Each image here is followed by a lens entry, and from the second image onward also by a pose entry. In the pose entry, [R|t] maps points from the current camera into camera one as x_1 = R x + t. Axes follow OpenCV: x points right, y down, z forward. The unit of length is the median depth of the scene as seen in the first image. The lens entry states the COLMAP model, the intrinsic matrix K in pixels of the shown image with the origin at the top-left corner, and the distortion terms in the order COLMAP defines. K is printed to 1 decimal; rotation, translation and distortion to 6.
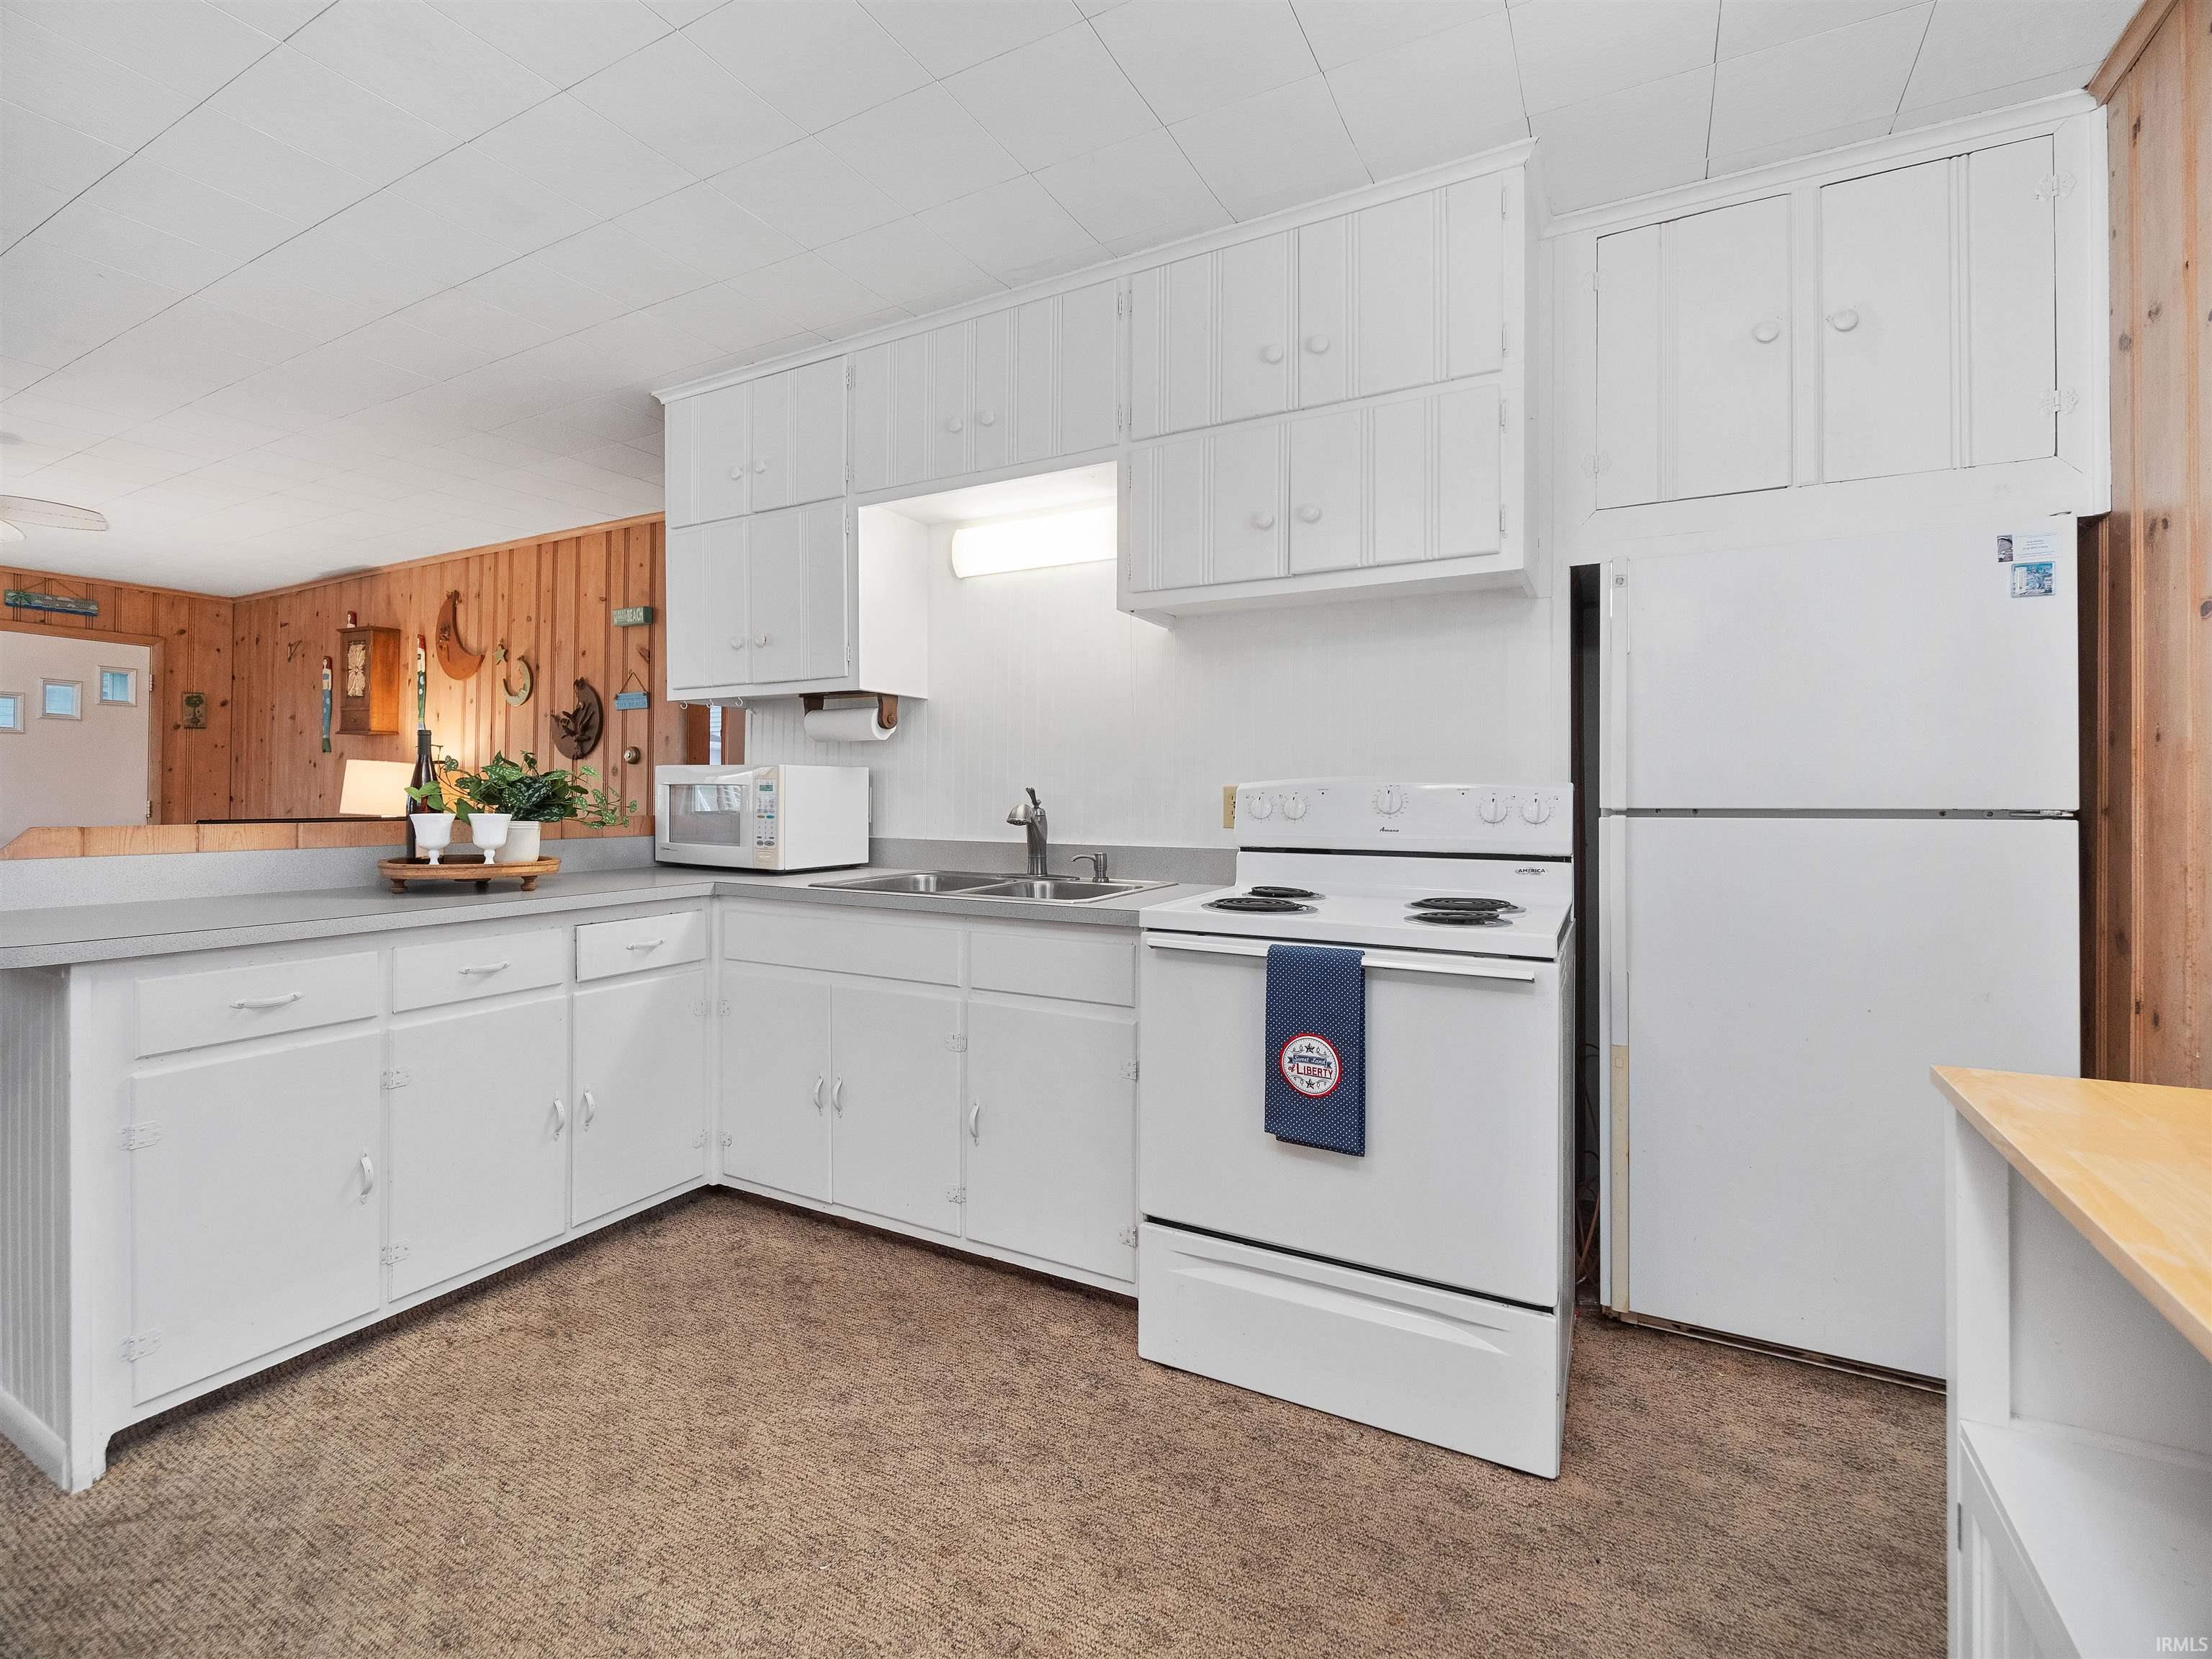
lens RADIAL K [[1001.7, 0, 1104.3], [0, 1001.7, 813.9], [0, 0, 1]] dist [-0.001430, -0.001030]
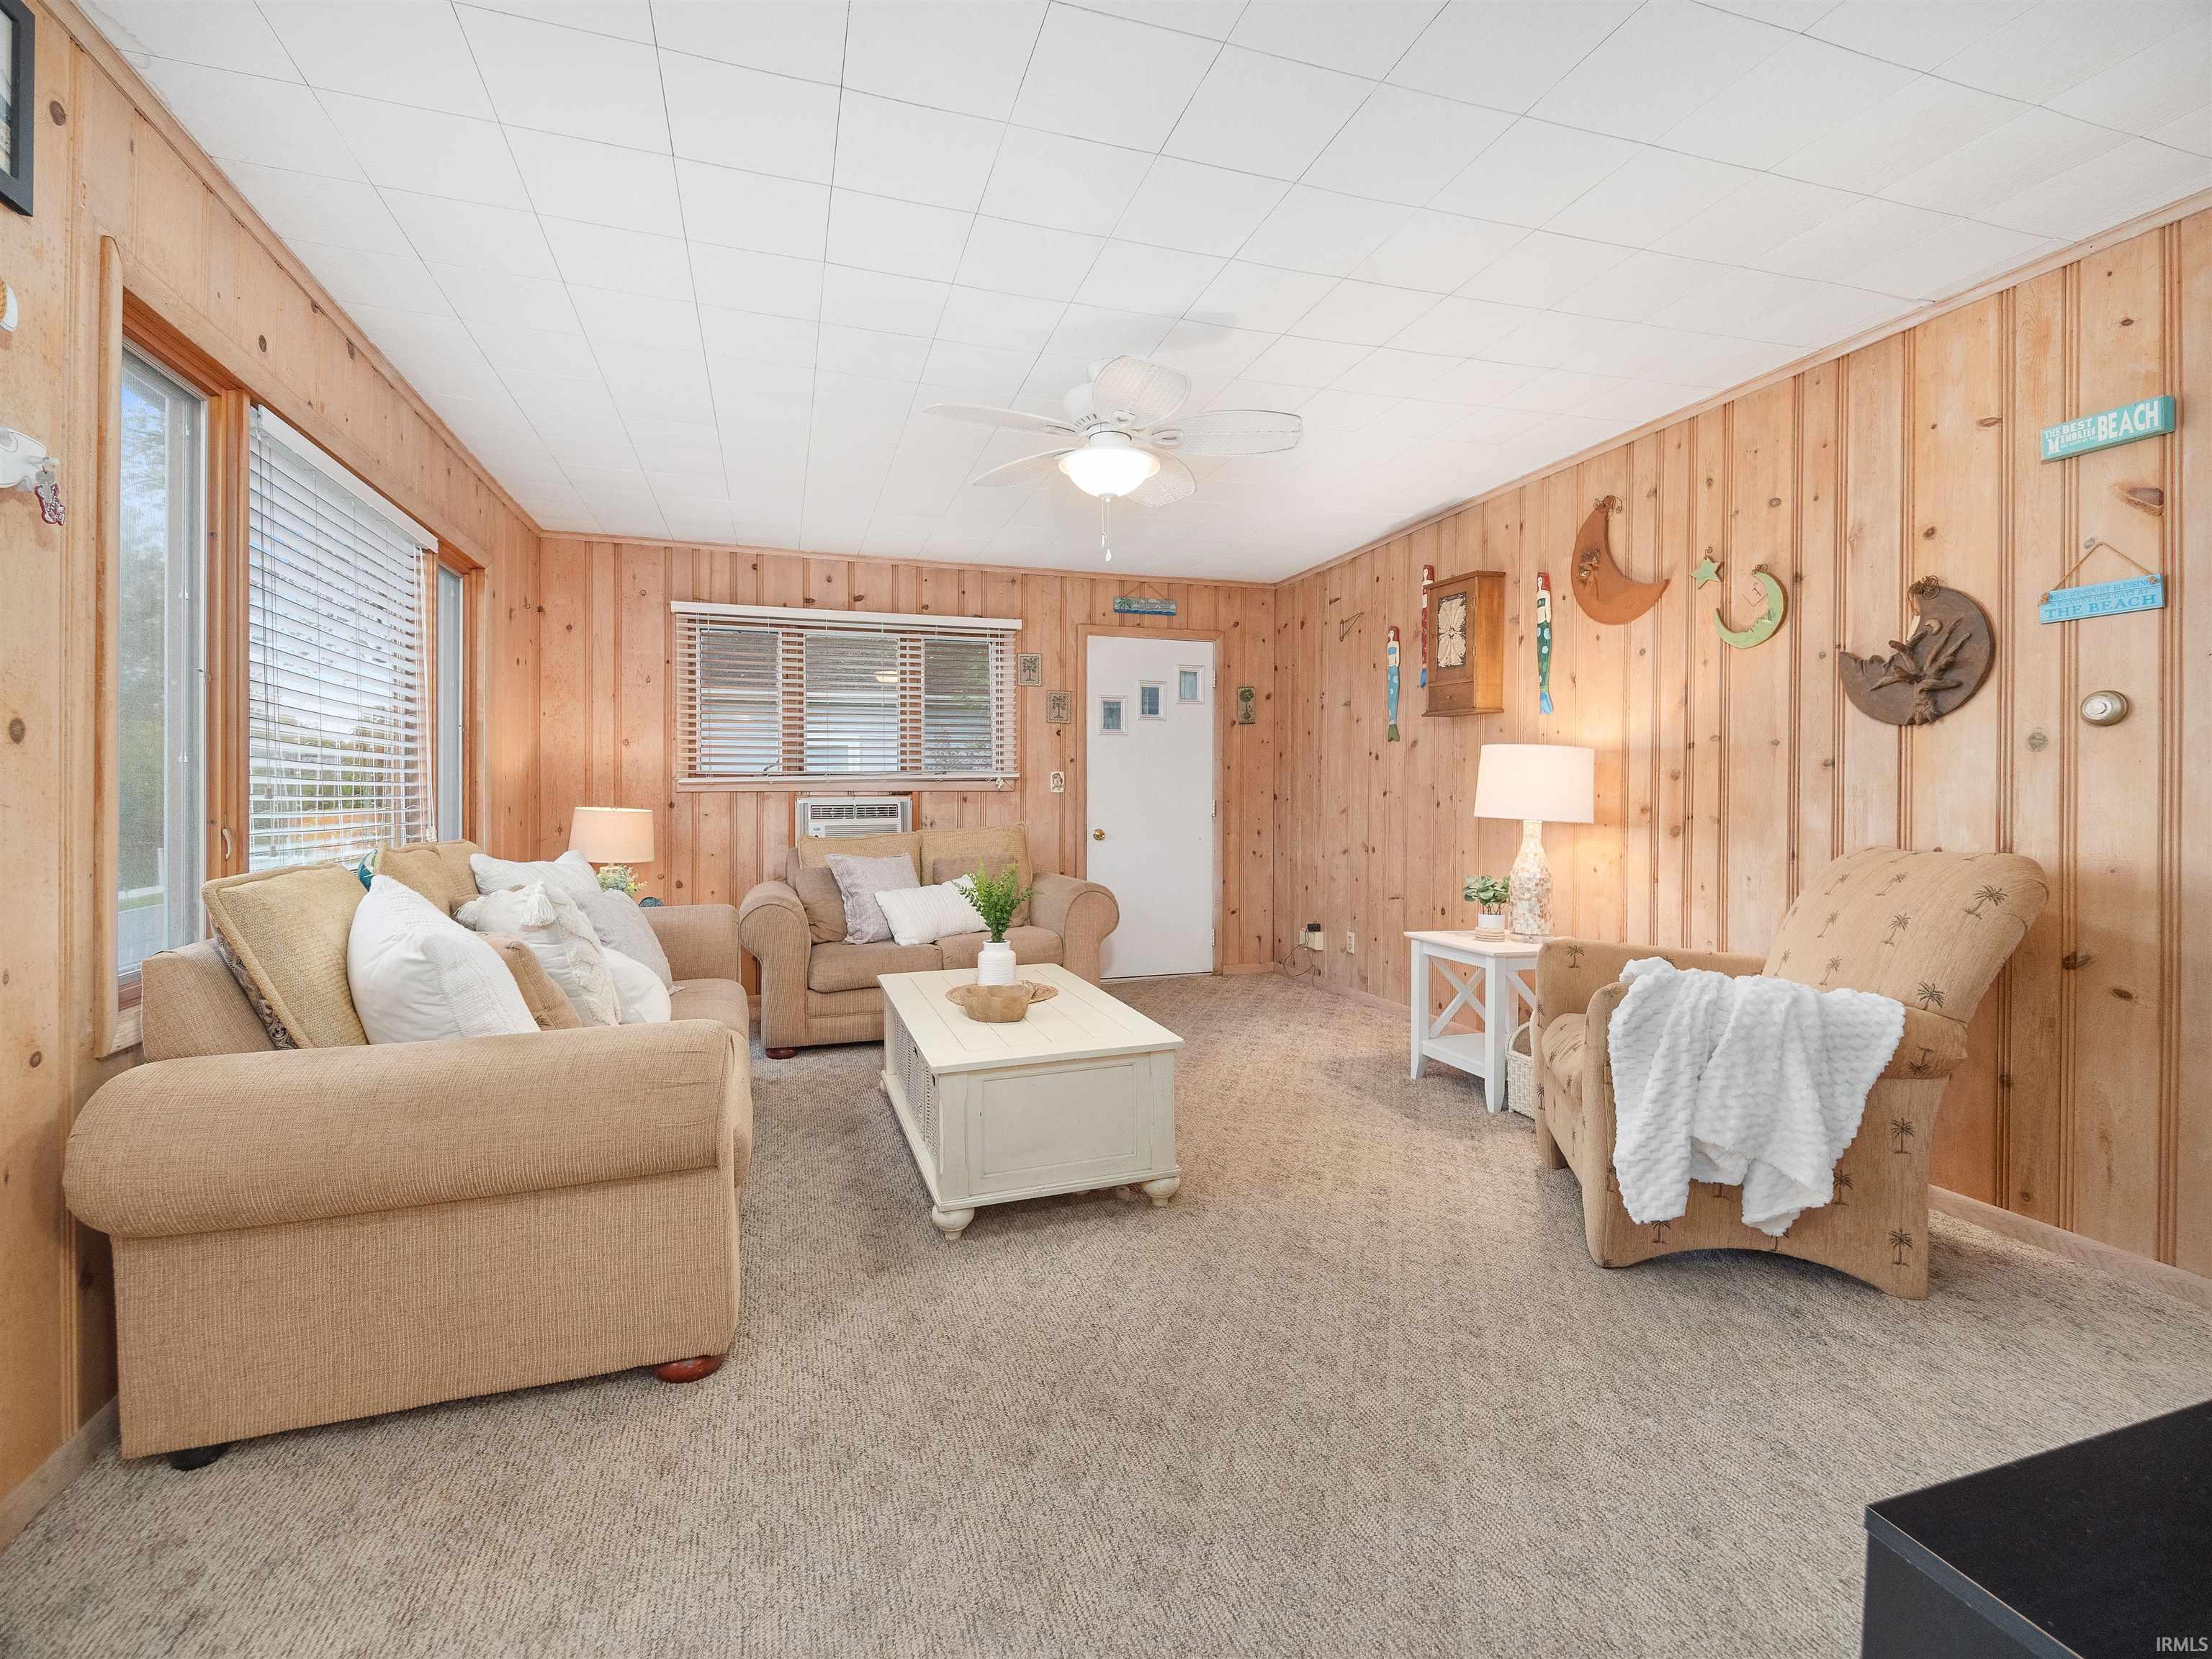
lens RADIAL K [[1001.7, 0, 1106.7], [0, 1001.7, 811.4], [0, 0, 1]] dist [-0.001430, -0.001030]
pose [[0.729816, 0.003183, -0.683637, -0.415958], [-0.000903, 0.999993, 0.003692, -0.007010], [0.683643, -0.002077, 0.729813, 0.249340]]
